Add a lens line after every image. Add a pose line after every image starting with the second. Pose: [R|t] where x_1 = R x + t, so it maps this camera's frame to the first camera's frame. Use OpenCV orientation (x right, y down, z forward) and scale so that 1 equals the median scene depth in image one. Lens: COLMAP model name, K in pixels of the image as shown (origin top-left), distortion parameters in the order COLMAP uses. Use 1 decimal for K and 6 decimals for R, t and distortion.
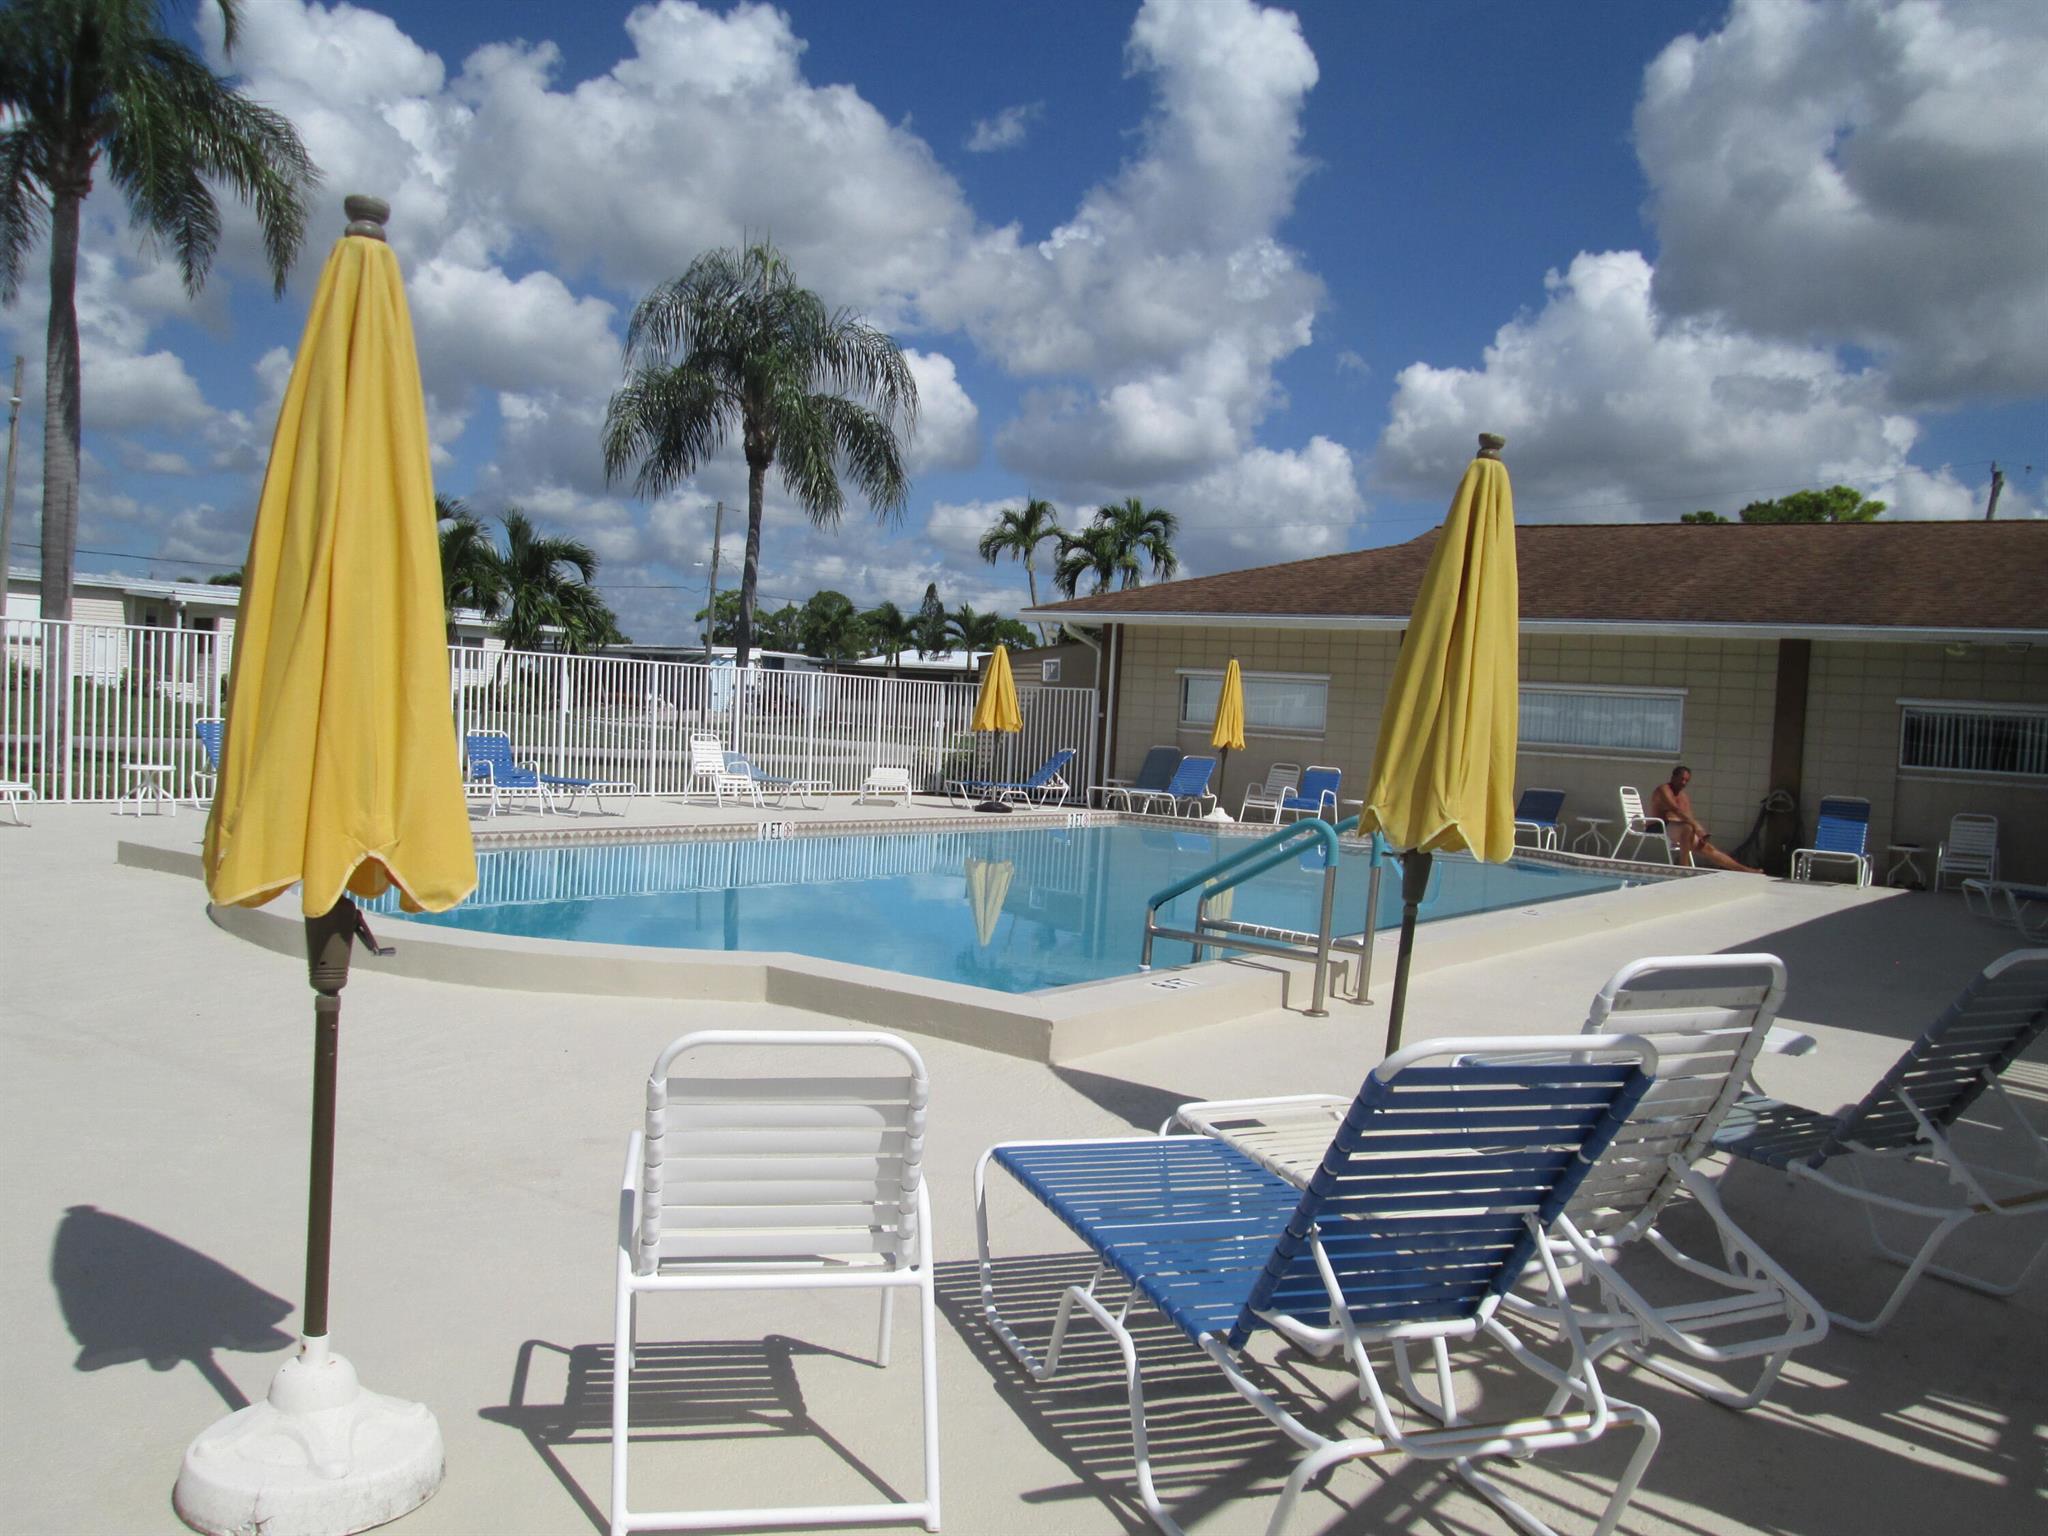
lens RADIAL K [[1694.4, 0, 1030.2], [0, 1694.4, 756.8], [0, 0, 1]] dist [-0.060268, 0.027664]
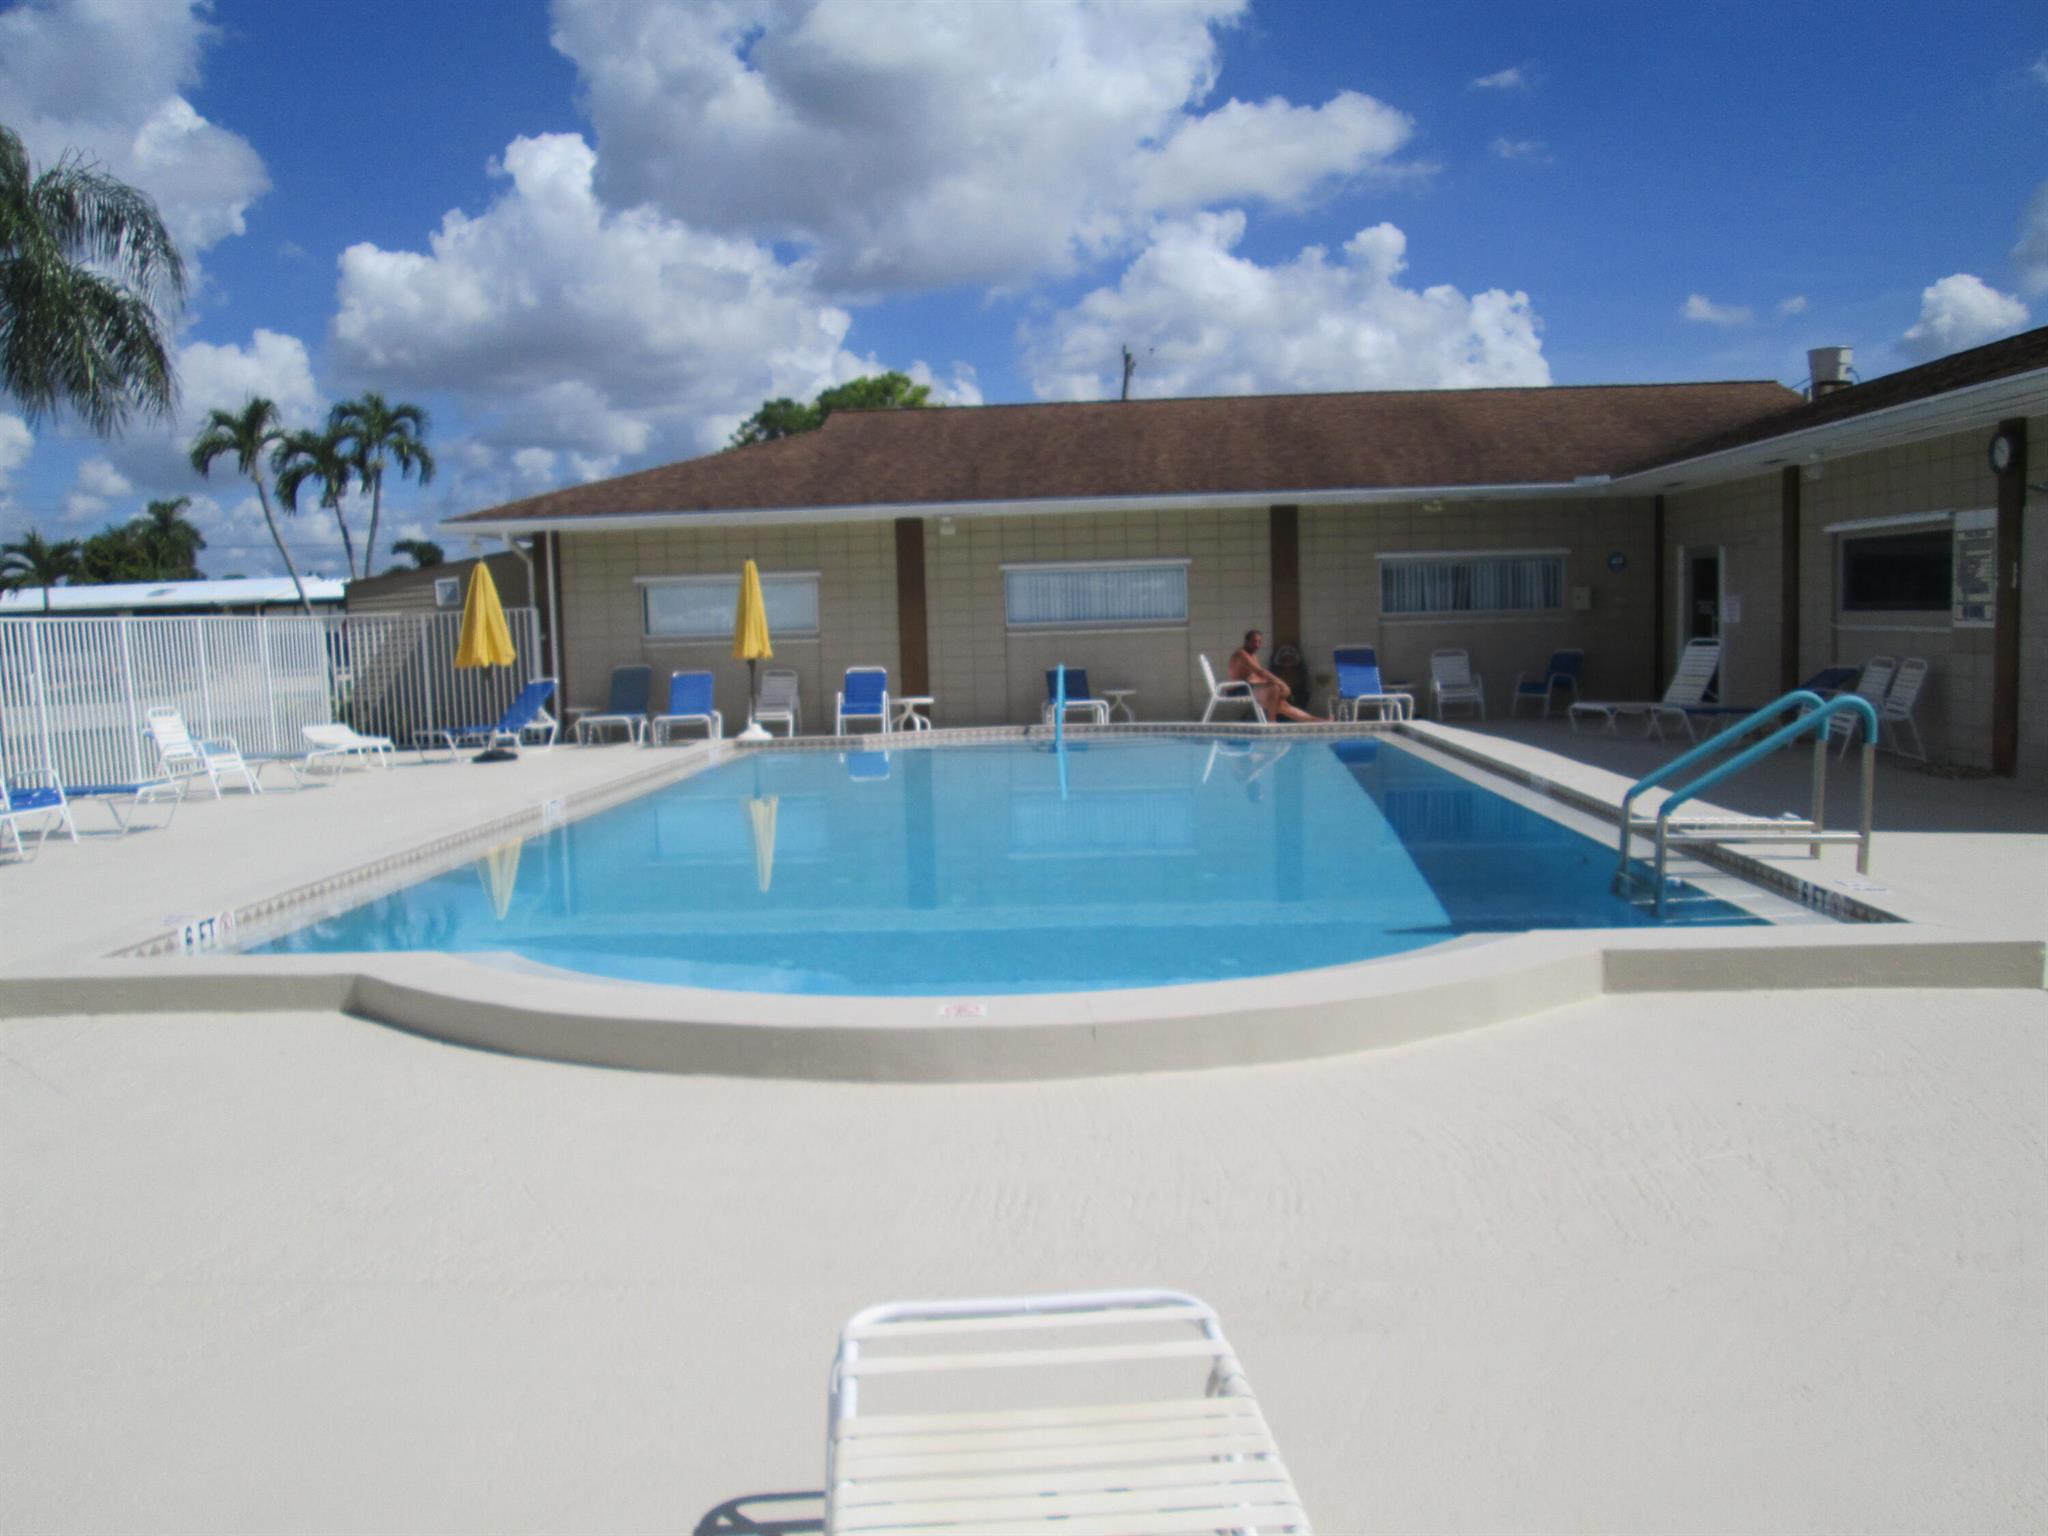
lens RADIAL K [[1694.4, 0, 1030.2], [0, 1694.4, 756.8], [0, 0, 1]] dist [-0.060268, 0.027664]
pose [[0.824651, -0.129896, 0.550524, -0.160921], [0.095694, 0.991284, 0.090549, -0.012408], [-0.557488, -0.021989, 0.829894, 0.092064]]
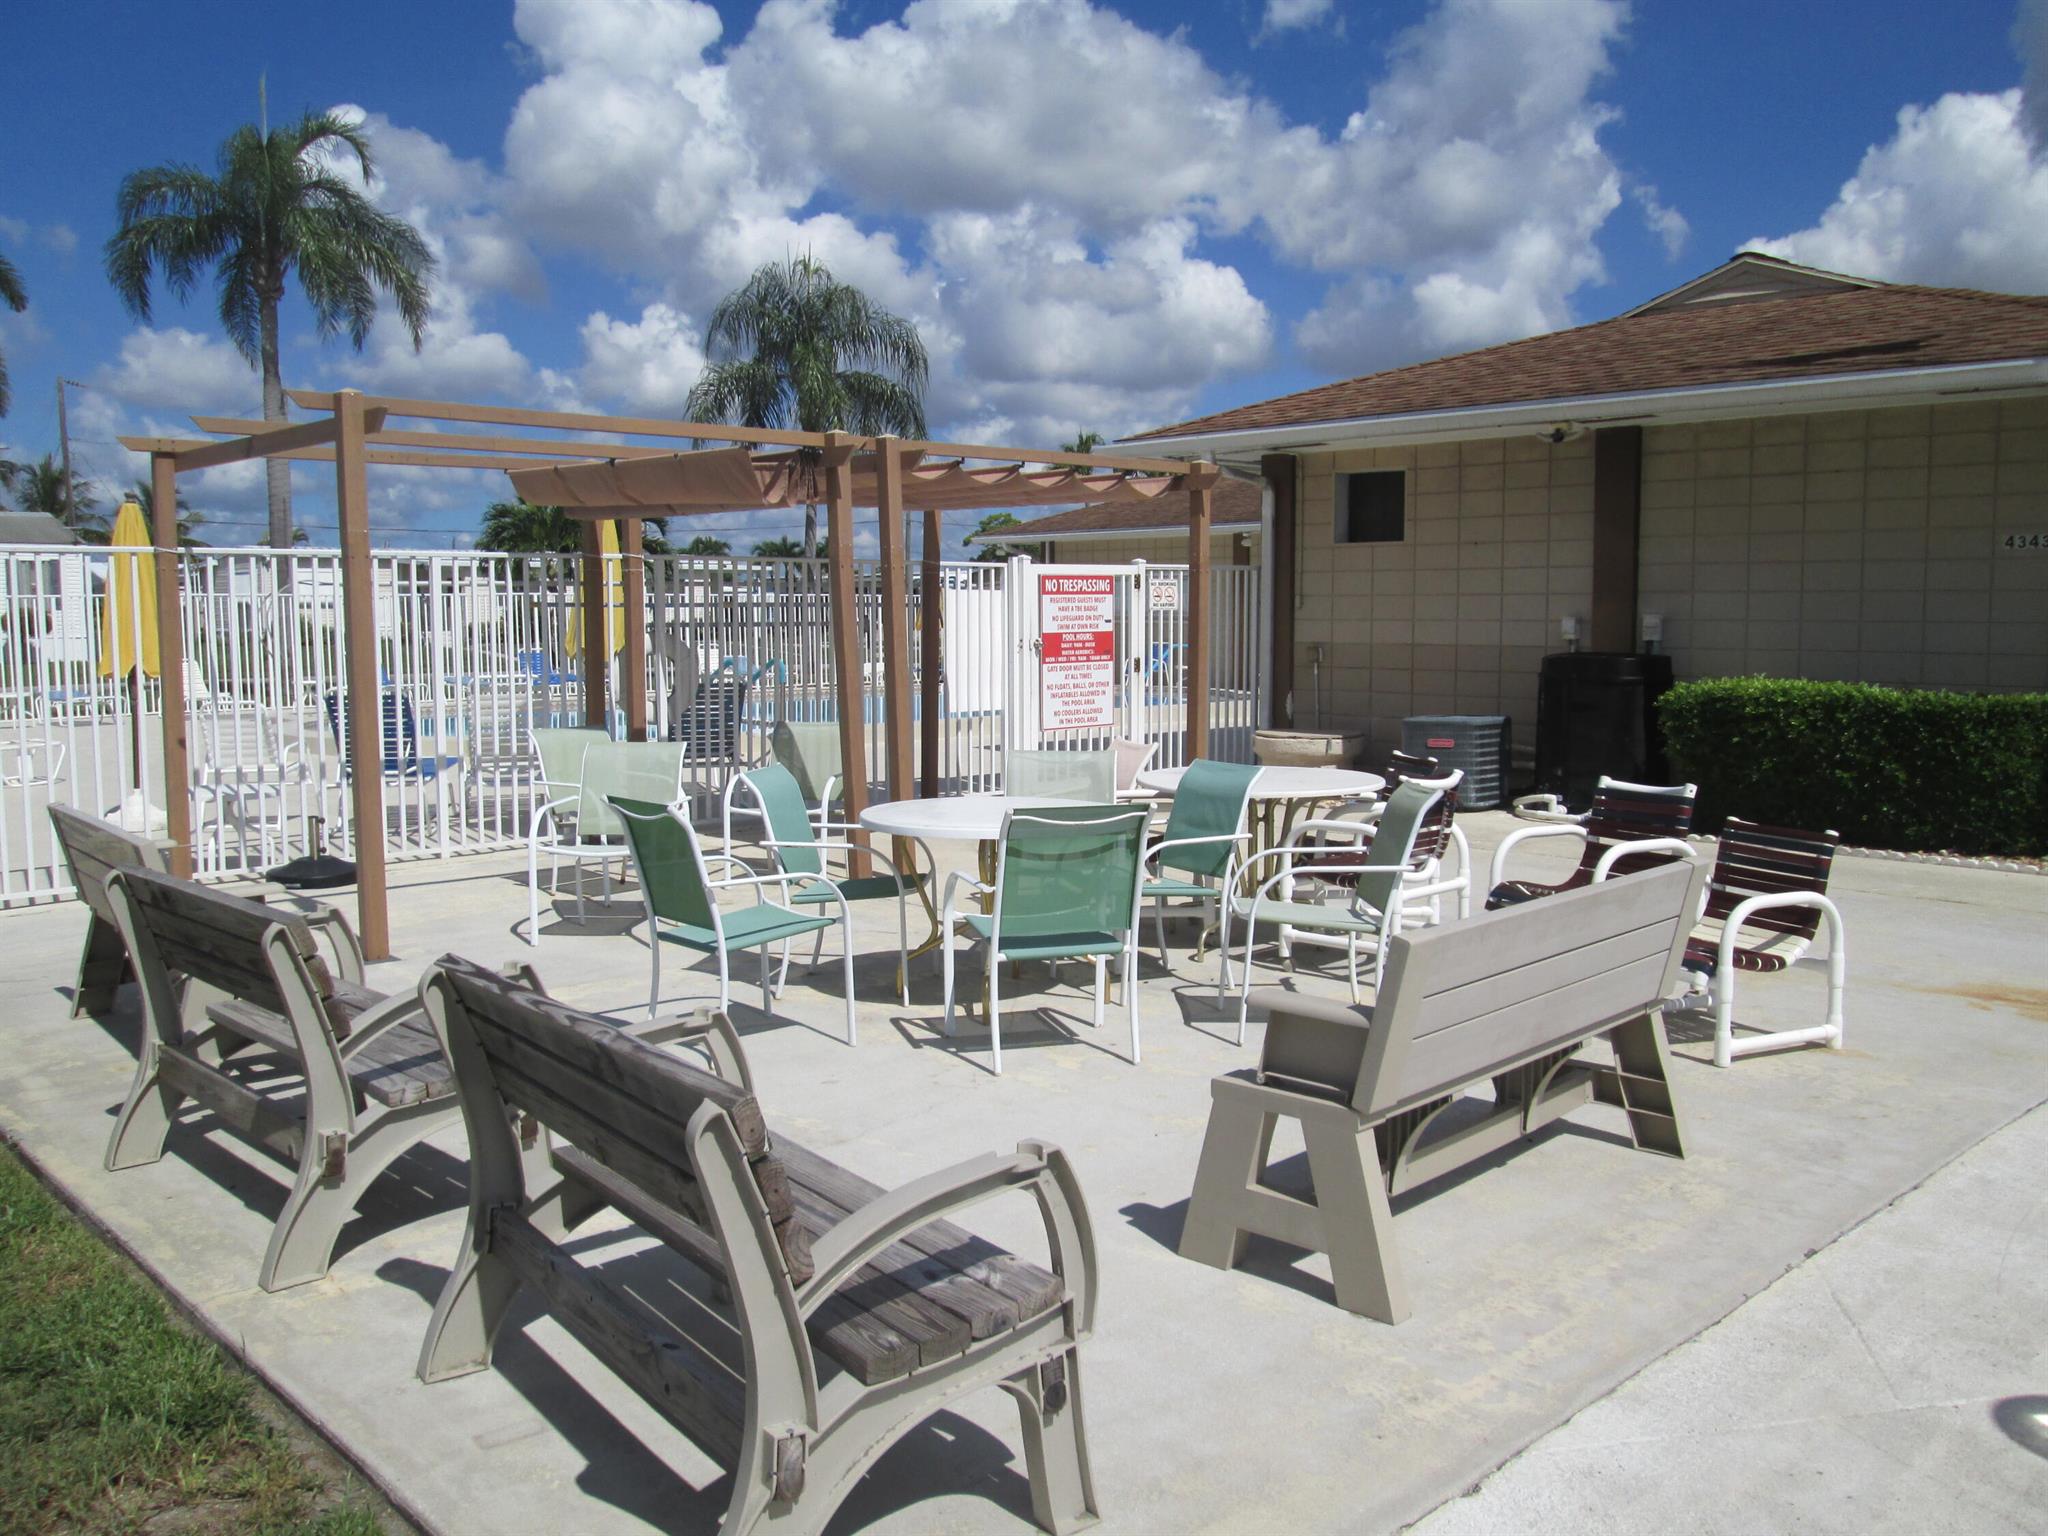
lens RADIAL K [[1694.4, 0, 1030.2], [0, 1694.4, 756.8], [0, 0, 1]] dist [-0.060268, 0.027664]
pose [[0.977877, -0.033446, -0.206488, 0.199645], [0.044770, 0.997724, 0.050414, 0.012947], [0.204332, -0.058543, 0.977150, -0.179667]]
